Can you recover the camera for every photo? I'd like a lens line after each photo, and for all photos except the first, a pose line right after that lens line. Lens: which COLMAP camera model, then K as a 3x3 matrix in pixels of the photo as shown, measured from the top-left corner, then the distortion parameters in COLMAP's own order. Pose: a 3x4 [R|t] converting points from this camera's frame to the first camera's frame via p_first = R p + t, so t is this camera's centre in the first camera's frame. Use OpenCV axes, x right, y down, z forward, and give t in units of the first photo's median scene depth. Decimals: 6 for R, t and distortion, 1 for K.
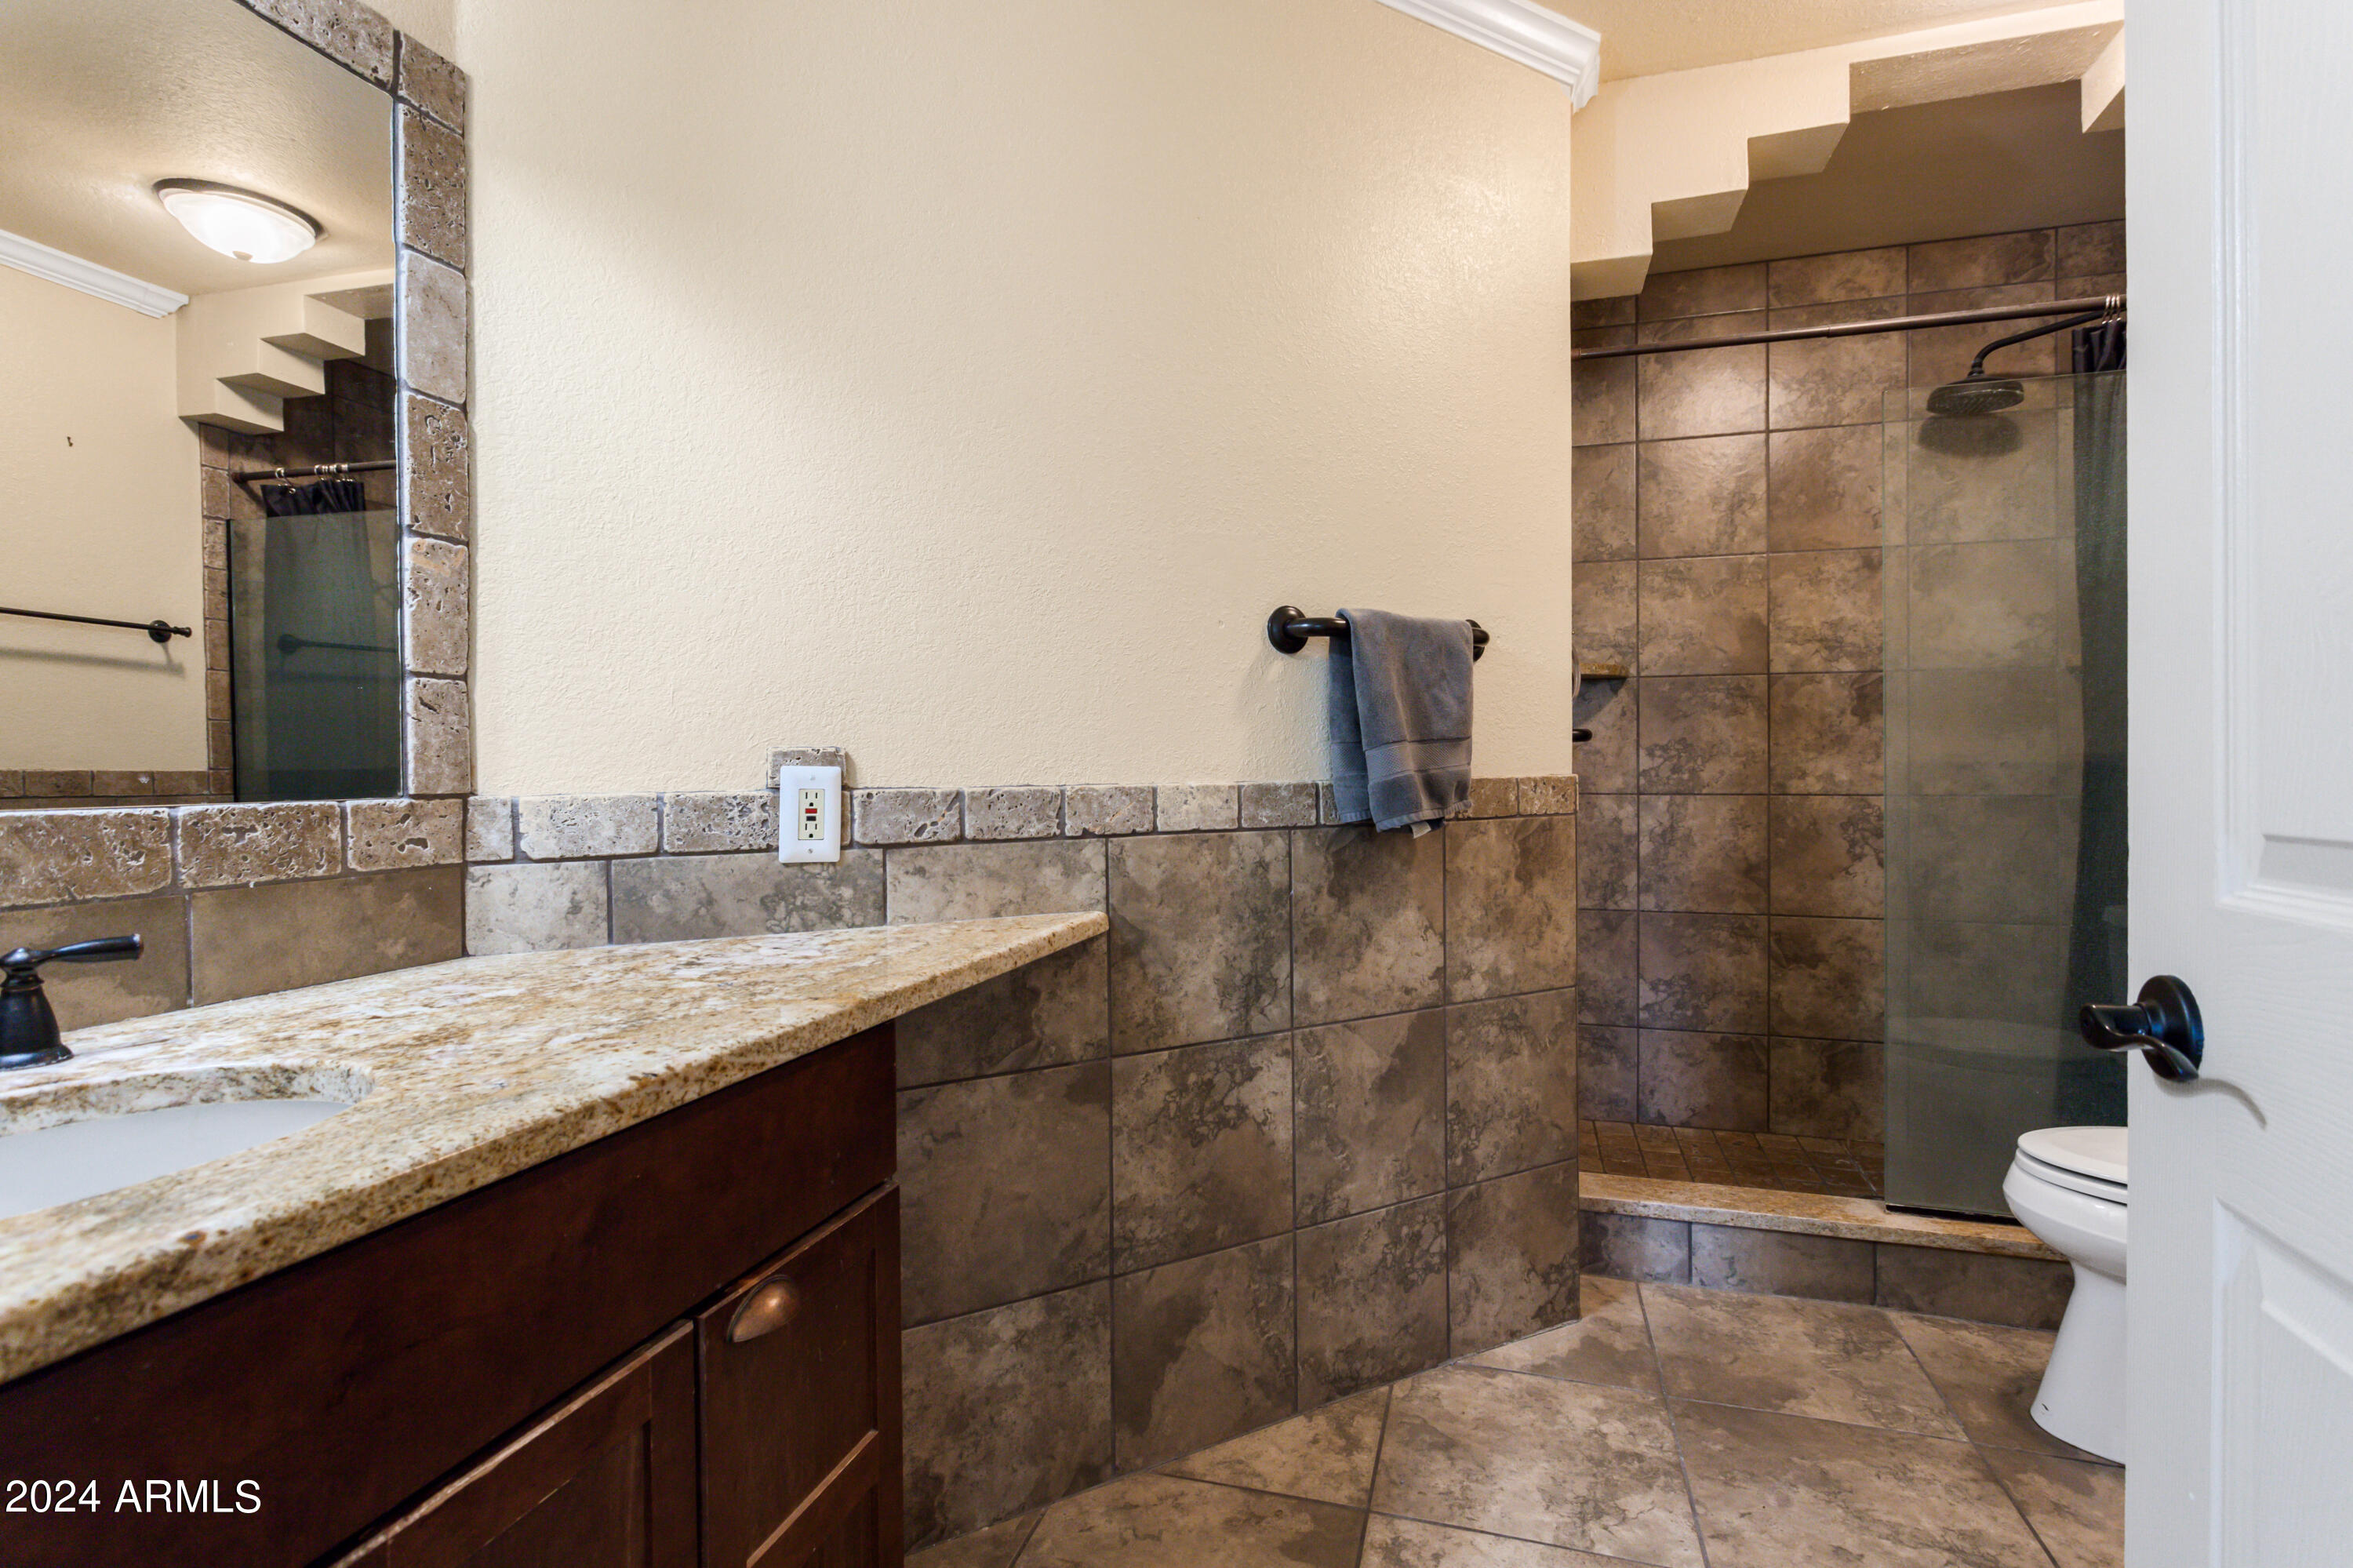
lens RADIAL K [[1129.5, 0, 1175.5], [0, 1129.5, 772.7], [0, 0, 1]] dist [0.005169, 0.000672]
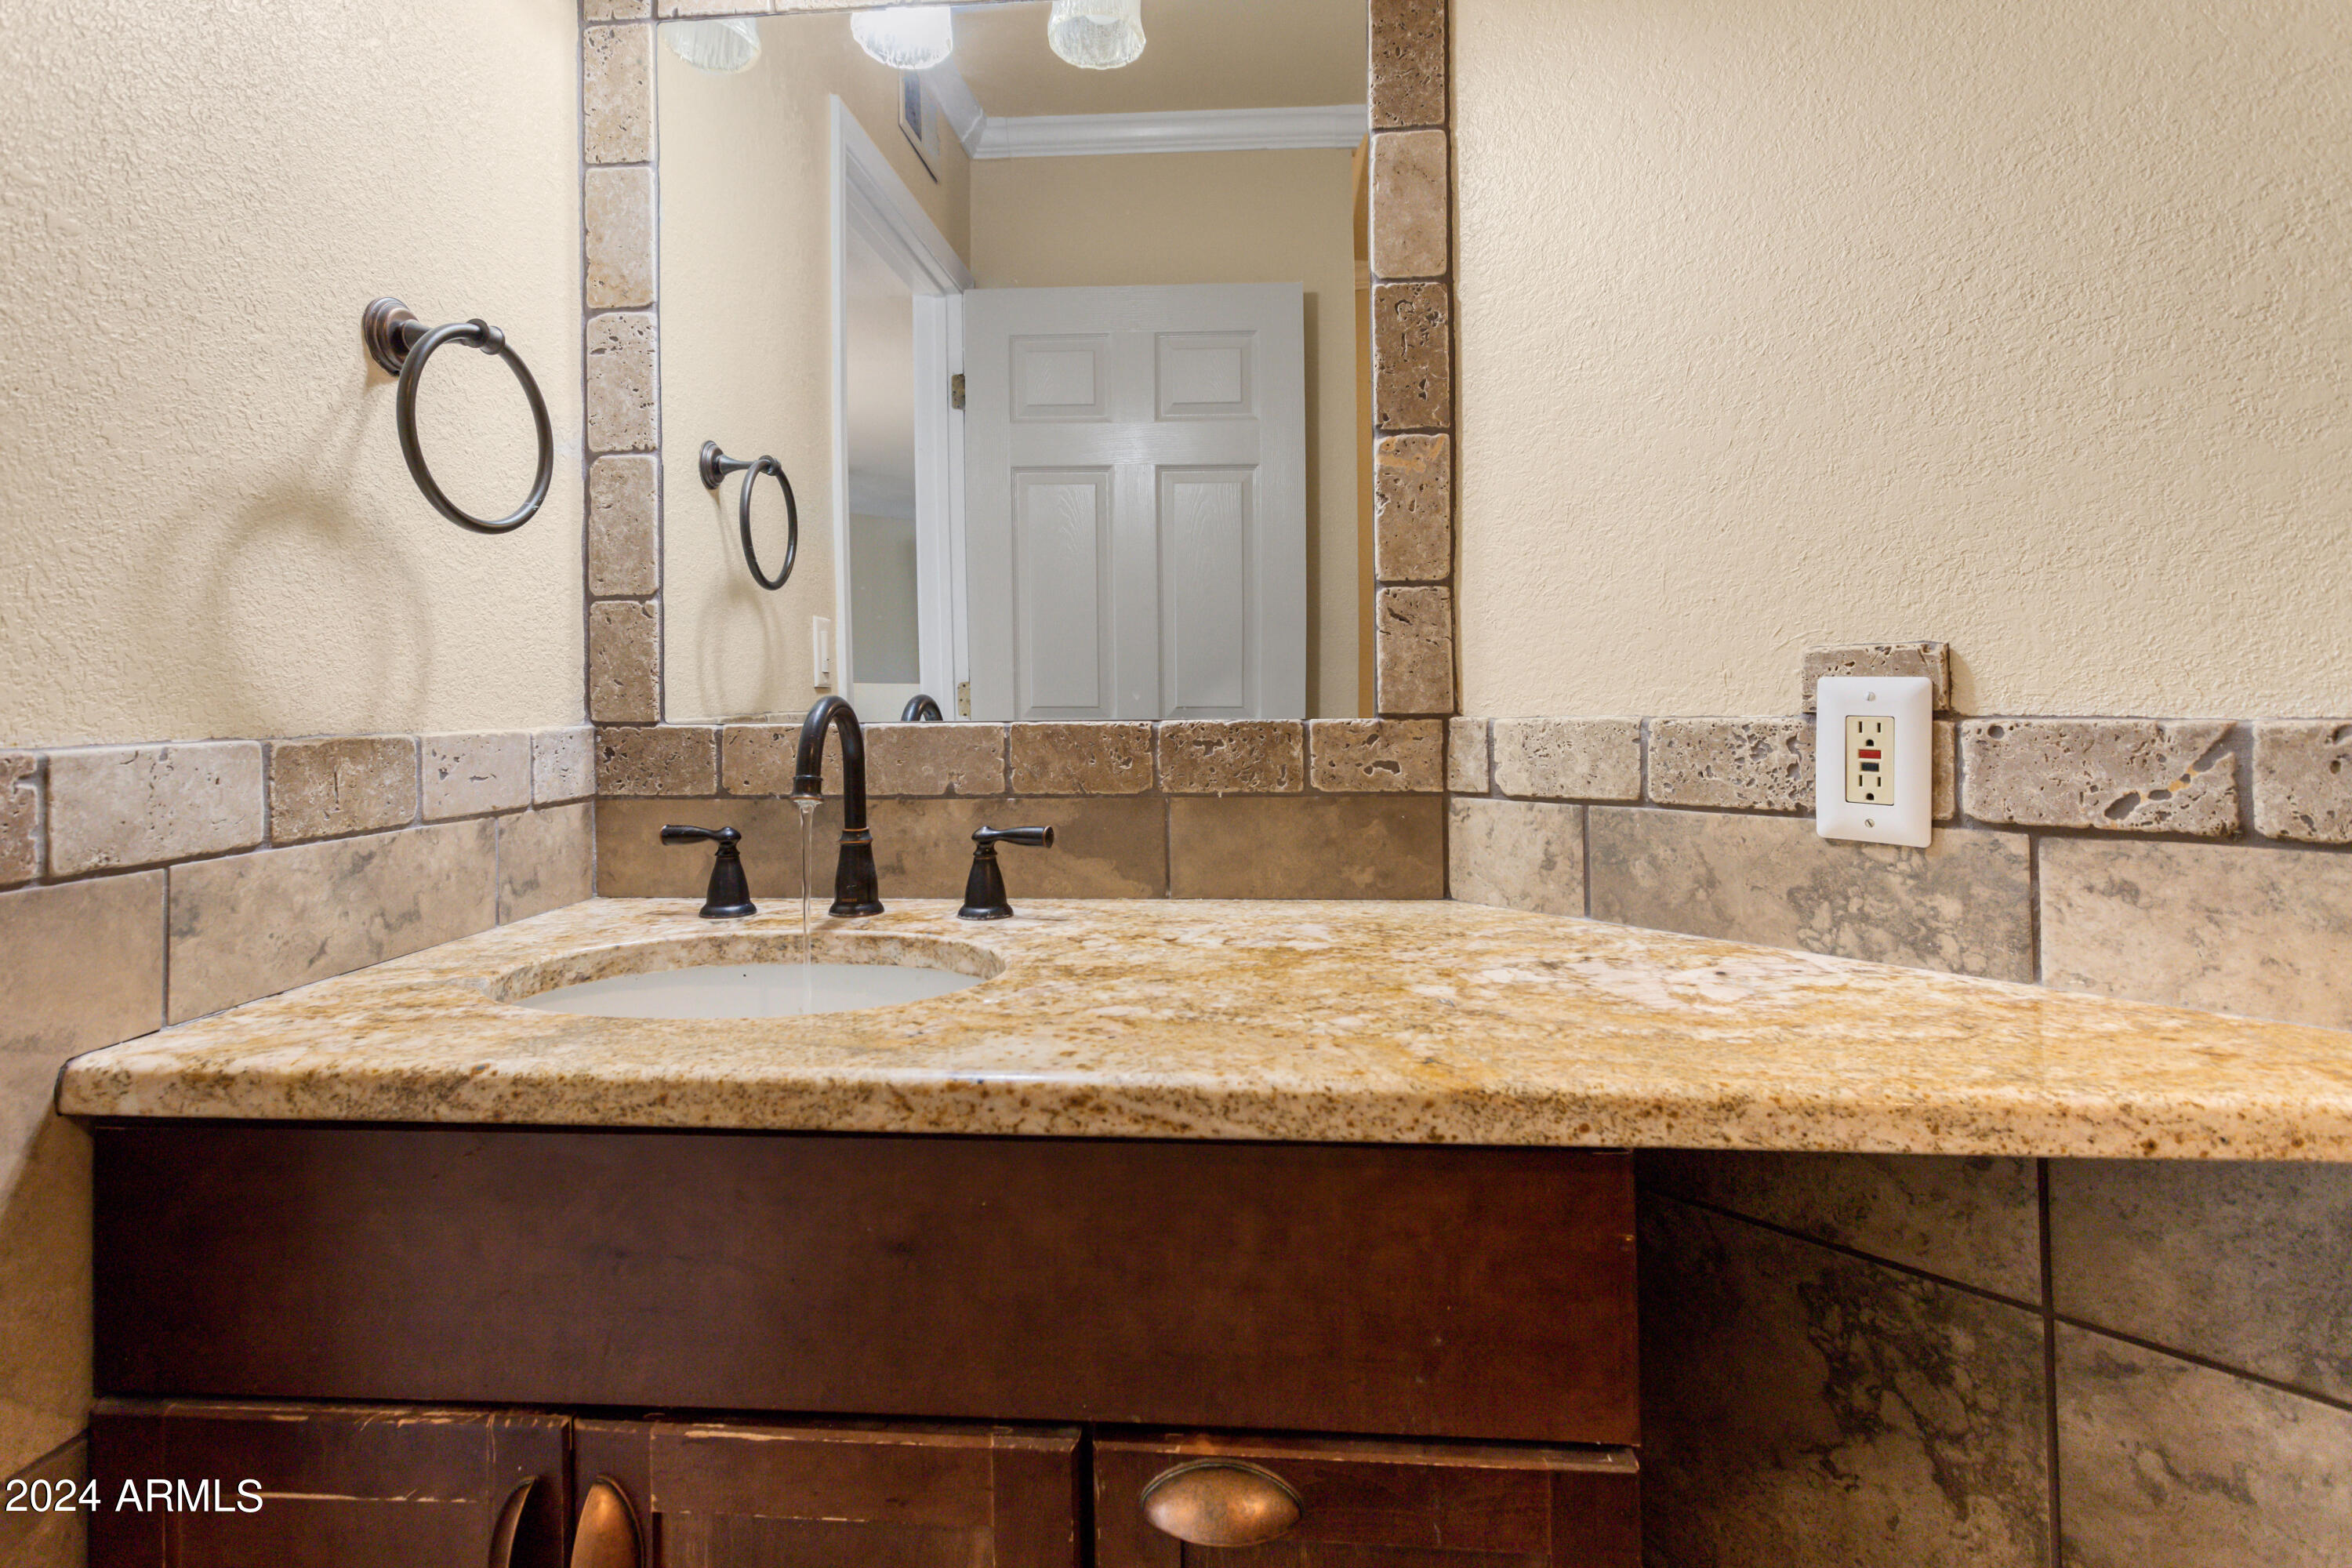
lens RADIAL K [[1171.1, 0, 1178.8], [0, 1171.1, 680.3], [0, 0, 1]] dist [0.001421, -0.000049]
pose [[0.207570, -0.012424, -0.978141, 0.216230], [0.002487, 0.999923, -0.012173, 0.002907], [0.978217, 0.000094, 0.207585, 0.594854]]
